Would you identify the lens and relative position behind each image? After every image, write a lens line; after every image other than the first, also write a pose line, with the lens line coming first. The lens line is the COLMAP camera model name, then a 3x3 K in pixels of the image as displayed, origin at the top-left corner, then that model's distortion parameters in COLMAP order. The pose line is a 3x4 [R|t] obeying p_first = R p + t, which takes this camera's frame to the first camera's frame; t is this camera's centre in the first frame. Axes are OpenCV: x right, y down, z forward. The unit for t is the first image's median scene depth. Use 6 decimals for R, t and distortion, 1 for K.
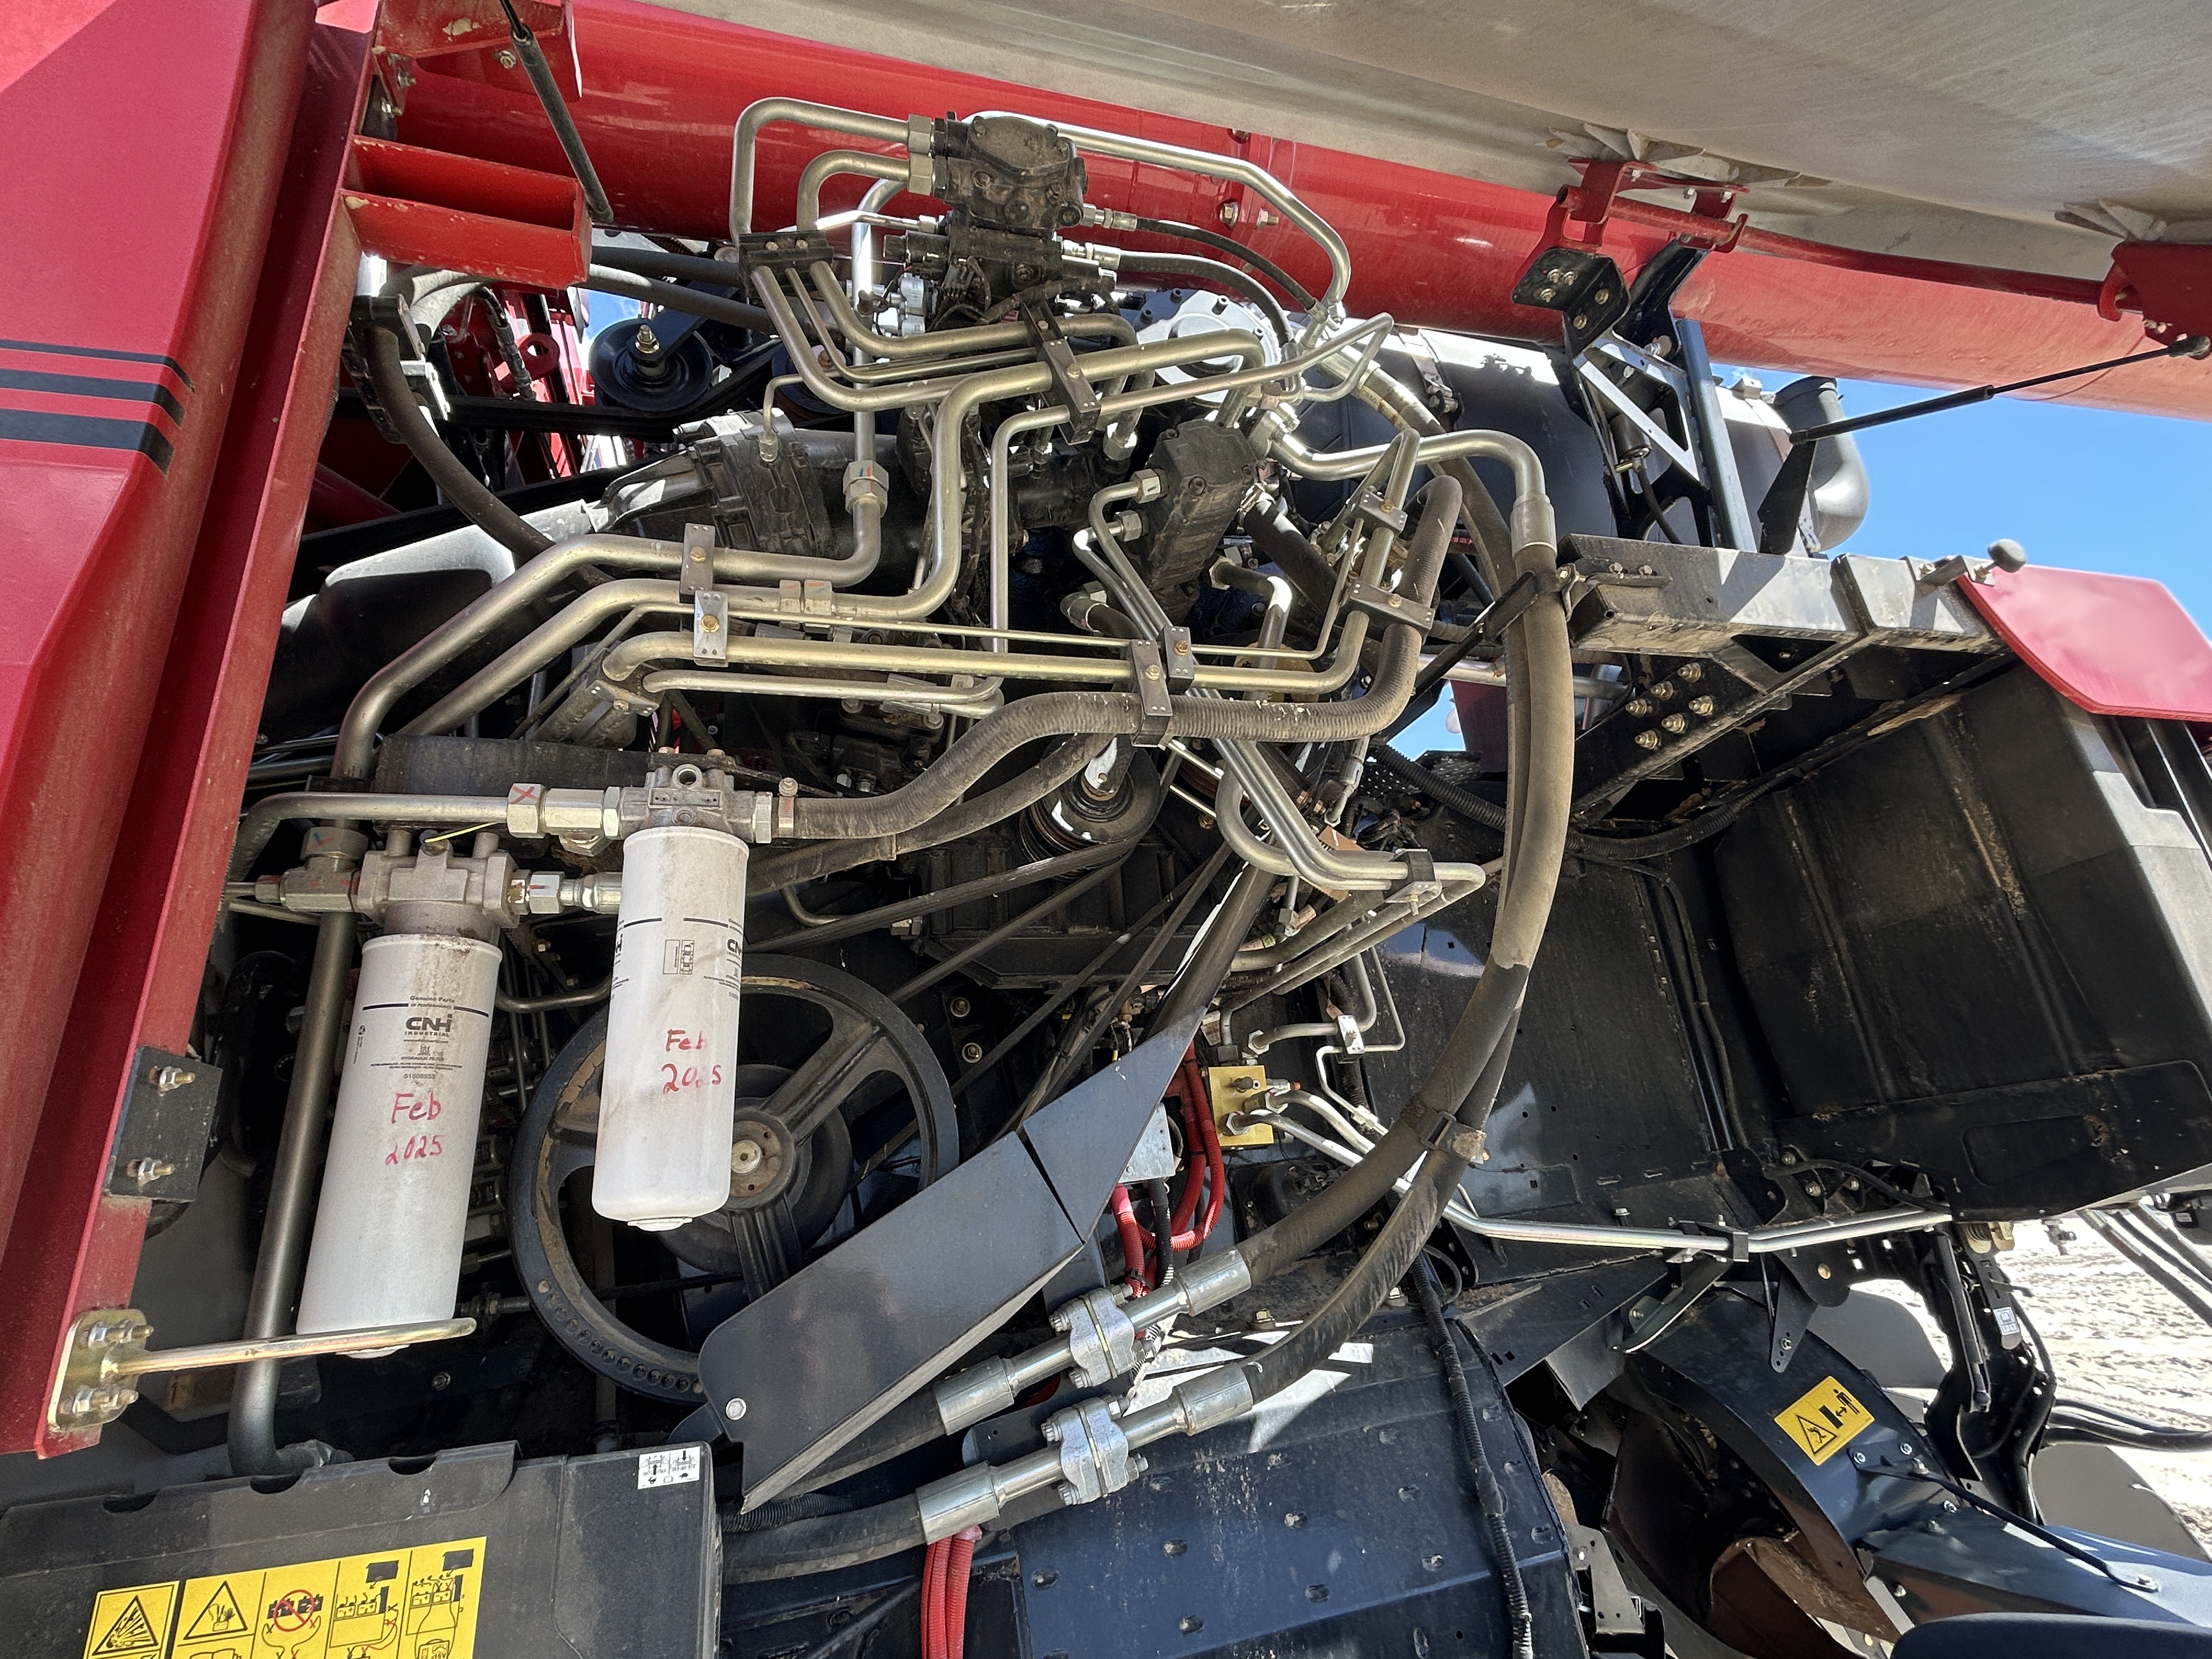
lens RADIAL K [[1041.8, 0, 1098.9], [0, 1041.8, 835.1], [0, 0, 1]] dist [-0.004465, 0.002114]
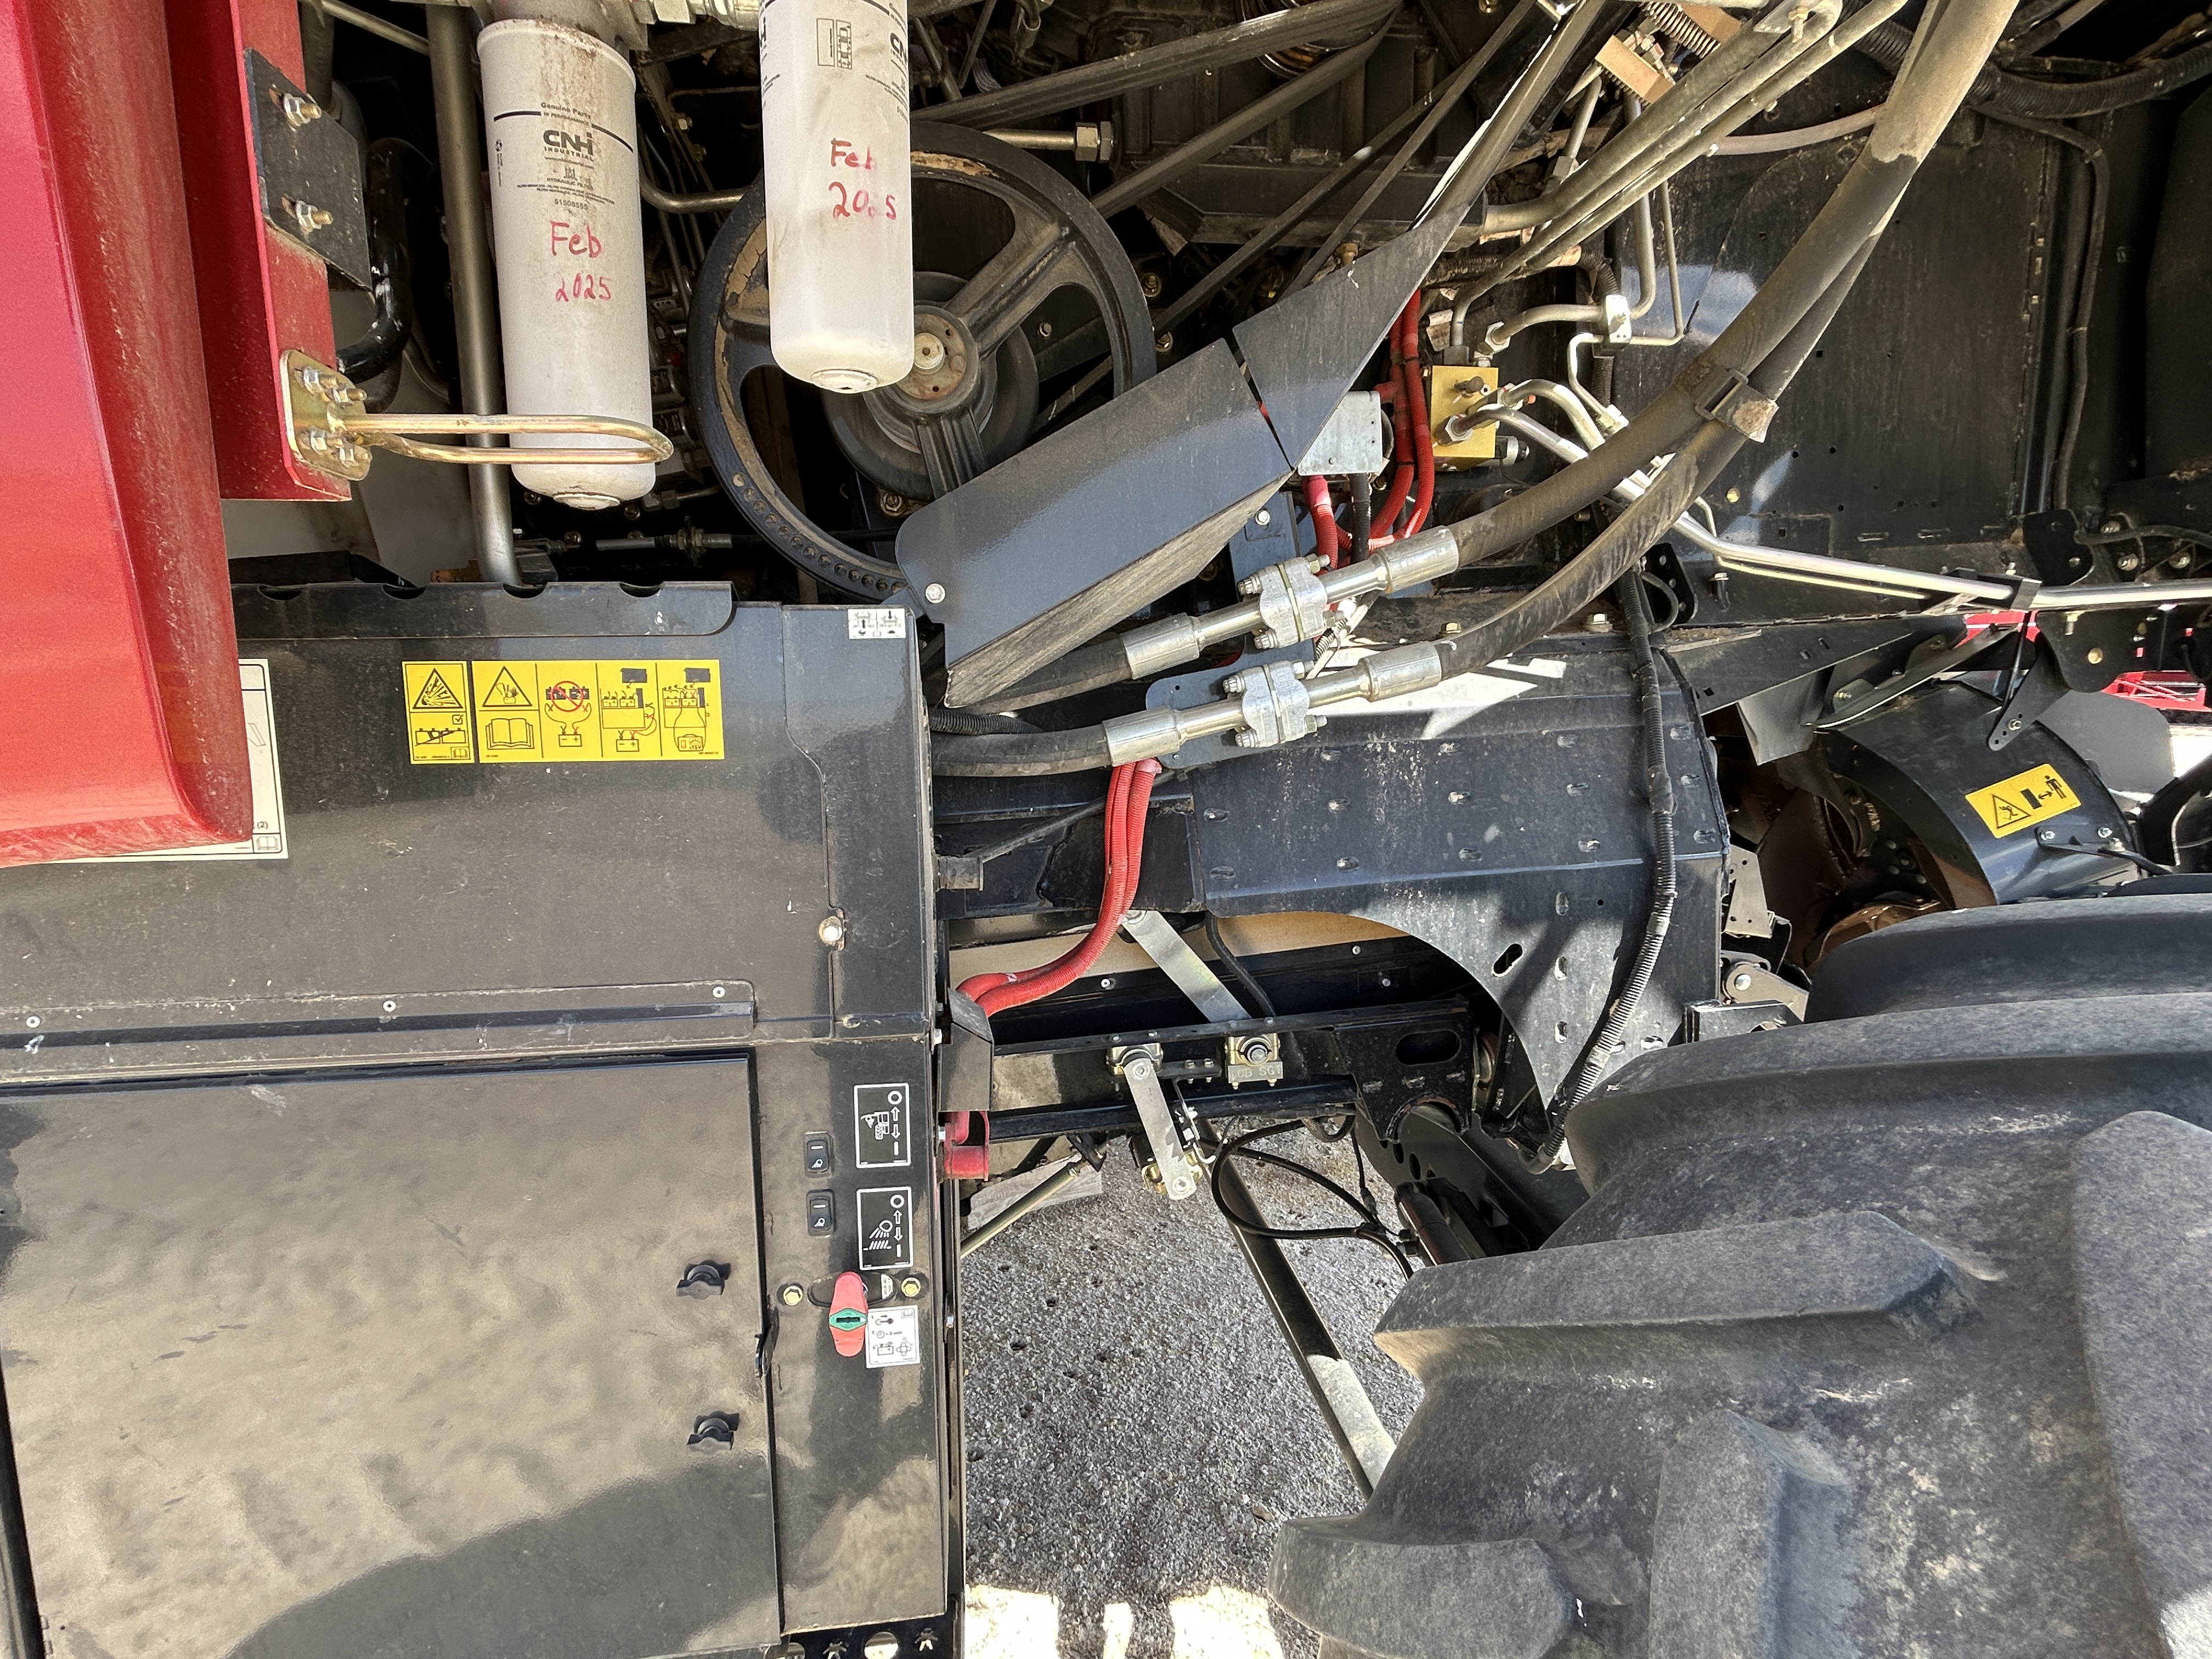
lens RADIAL K [[1041.8, 0, 1098.7], [0, 1041.8, 825.9], [0, 0, 1]] dist [-0.004465, 0.002114]
pose [[0.987624, 0.089222, -0.128992, -0.031995], [-0.015983, 0.875402, 0.483130, 0.198530], [0.156026, -0.475089, 0.865994, 0.032444]]
